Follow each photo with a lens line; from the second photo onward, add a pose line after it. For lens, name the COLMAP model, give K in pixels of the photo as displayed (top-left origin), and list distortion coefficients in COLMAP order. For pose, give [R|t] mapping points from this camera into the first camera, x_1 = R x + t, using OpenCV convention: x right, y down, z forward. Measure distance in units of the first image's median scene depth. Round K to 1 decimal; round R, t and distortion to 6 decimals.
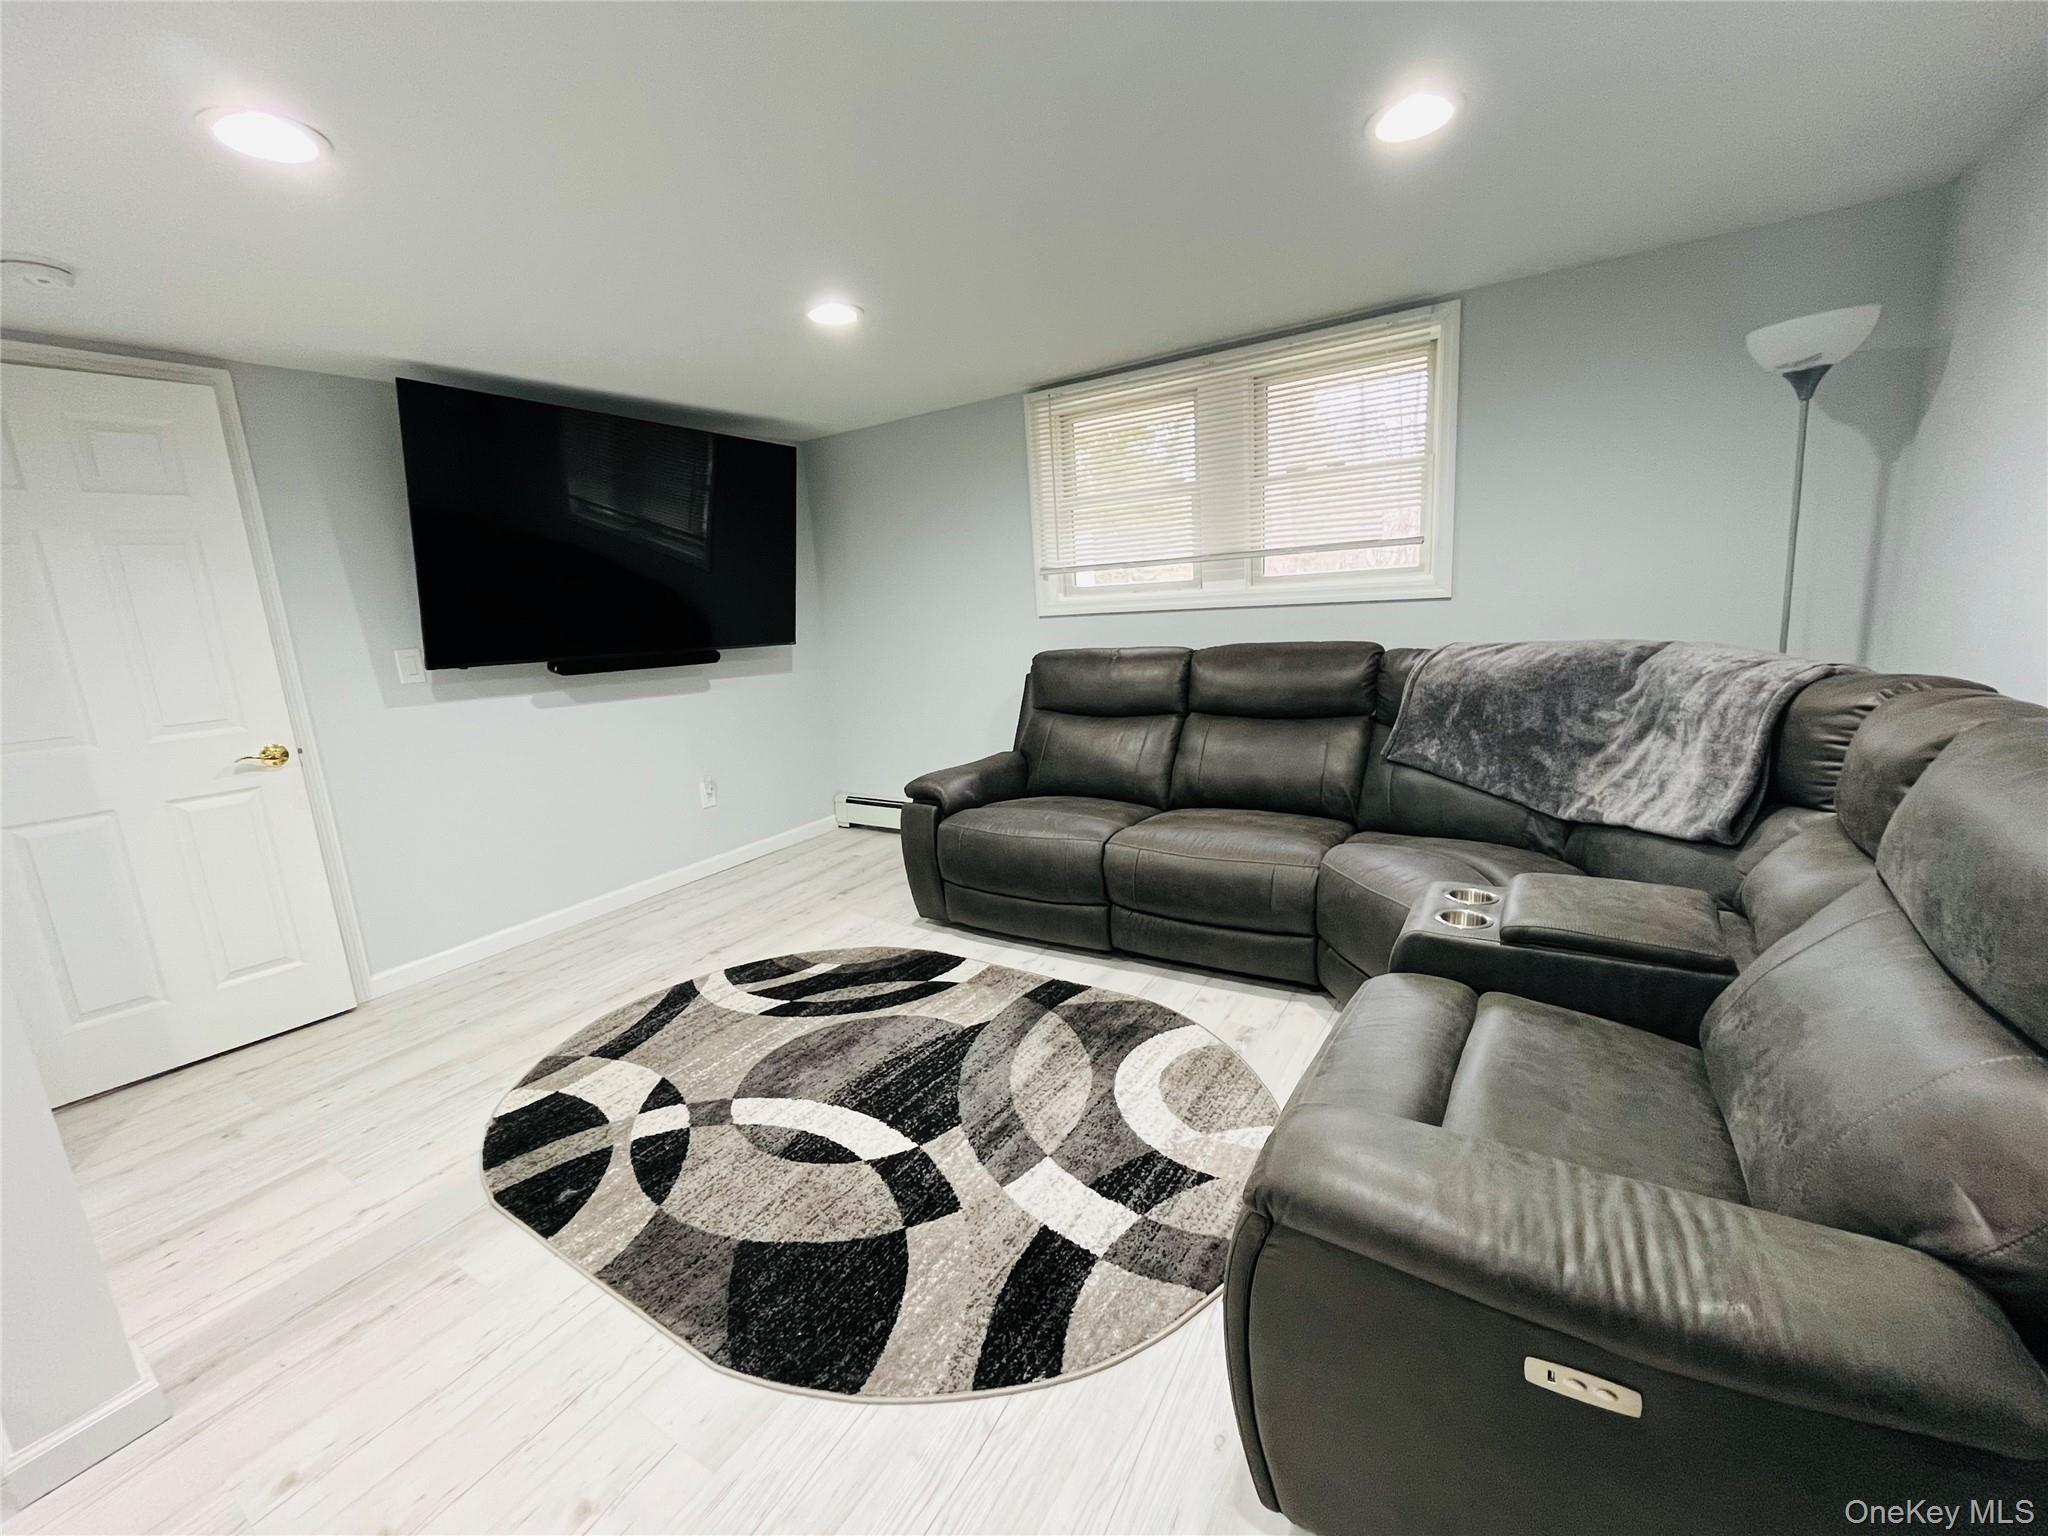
lens RADIAL K [[839.6, 0, 1021.6], [0, 839.6, 760.9], [0, 0, 1]] dist [-0.006096, 0.001287]
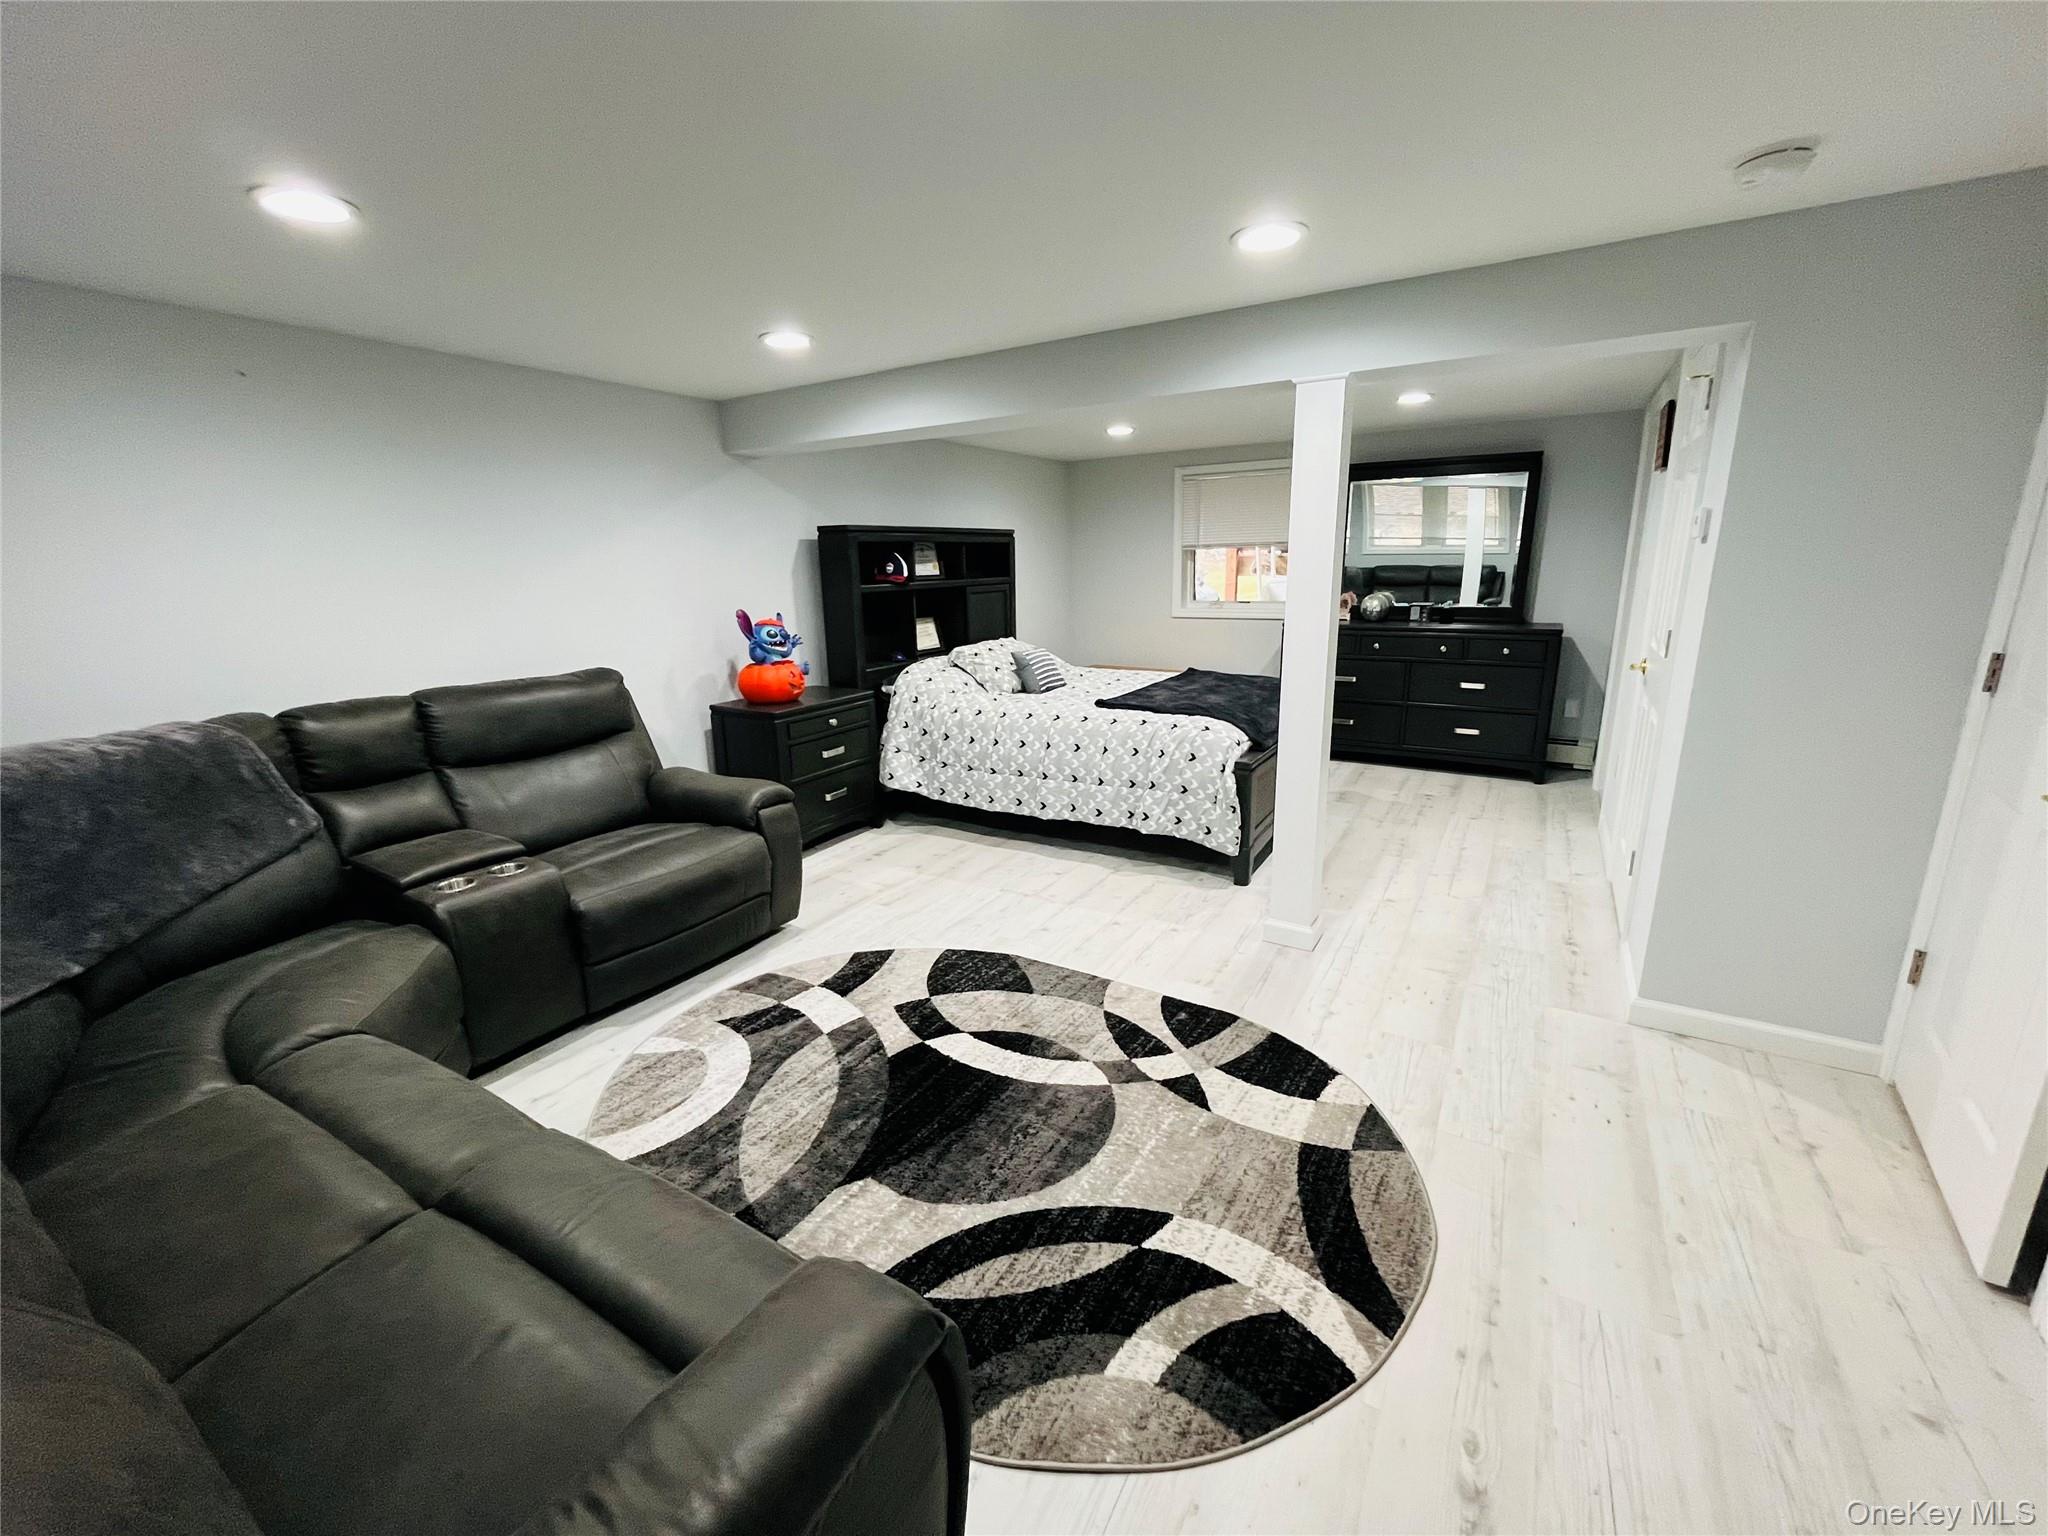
lens RADIAL K [[839.6, 0, 1023.3], [0, 839.6, 769.1], [0, 0, 1]] dist [-0.006096, 0.001287]
pose [[-0.995480, 0.094807, -0.005548, -0.296804], [0.082995, 0.896868, 0.434441, -0.430200], [0.046164, 0.432017, -0.900683, 1.923374]]
